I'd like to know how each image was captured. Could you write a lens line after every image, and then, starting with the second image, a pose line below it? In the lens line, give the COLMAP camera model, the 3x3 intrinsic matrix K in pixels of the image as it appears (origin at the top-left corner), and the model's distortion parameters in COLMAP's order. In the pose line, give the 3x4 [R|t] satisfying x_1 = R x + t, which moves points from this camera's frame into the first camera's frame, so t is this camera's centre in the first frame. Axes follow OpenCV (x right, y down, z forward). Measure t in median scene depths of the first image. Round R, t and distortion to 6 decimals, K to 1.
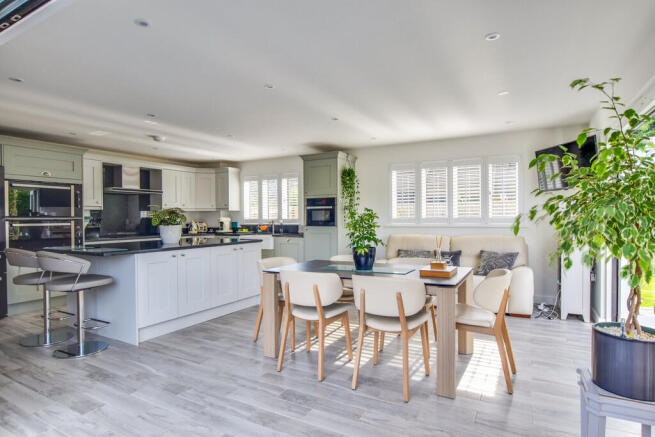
lens RADIAL K [[364.5, 0, 328.0], [0, 364.5, 221.2], [0, 0, 1]] dist [-0.019455, 0.004675]
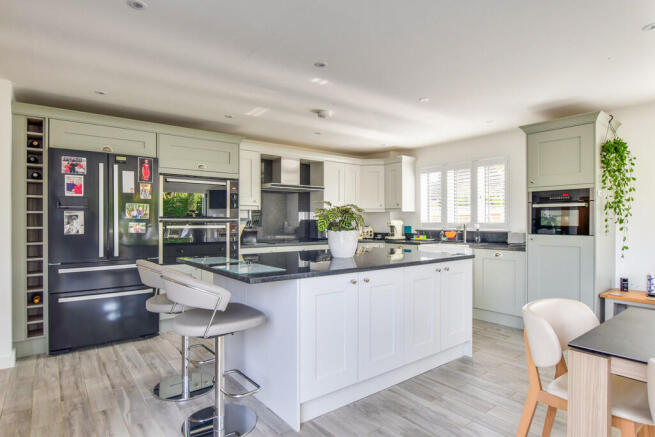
lens RADIAL K [[364.5, 0, 327.0], [0, 364.5, 223.6], [0, 0, 1]] dist [-0.019455, 0.004675]
pose [[0.923785, 0.010227, -0.382775, -0.147959], [-0.011191, 0.999937, -0.000291, -0.001104], [0.382748, 0.004553, 0.923842, 0.266229]]
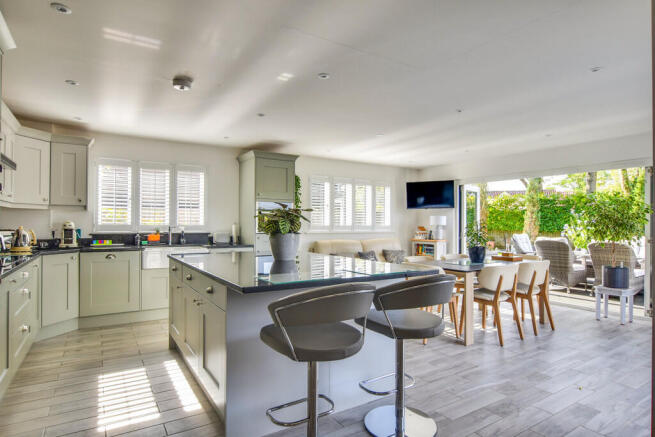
lens RADIAL K [[364.5, 0, 332.2], [0, 364.5, 219.6], [0, 0, 1]] dist [-0.019455, 0.004675]
pose [[0.461235, 0.020878, 0.887032, -0.741039], [0.001354, 0.999705, -0.024234, 0.001363], [-0.887277, 0.012379, 0.461071, 0.451406]]
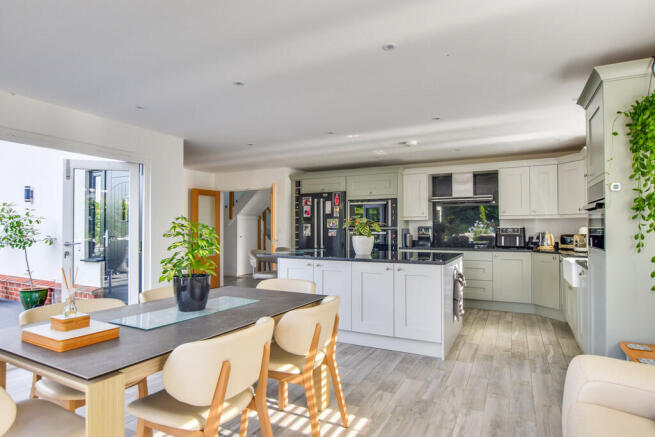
lens RADIAL K [[364.5, 0, 326.9], [0, 364.5, 220.4], [0, 0, 1]] dist [-0.019455, 0.004675]
pose [[0.040742, -0.016172, -0.999039, 0.402555], [-0.009531, 0.999817, -0.016573, -0.009416], [0.999124, 0.010197, 0.040581, 0.645417]]
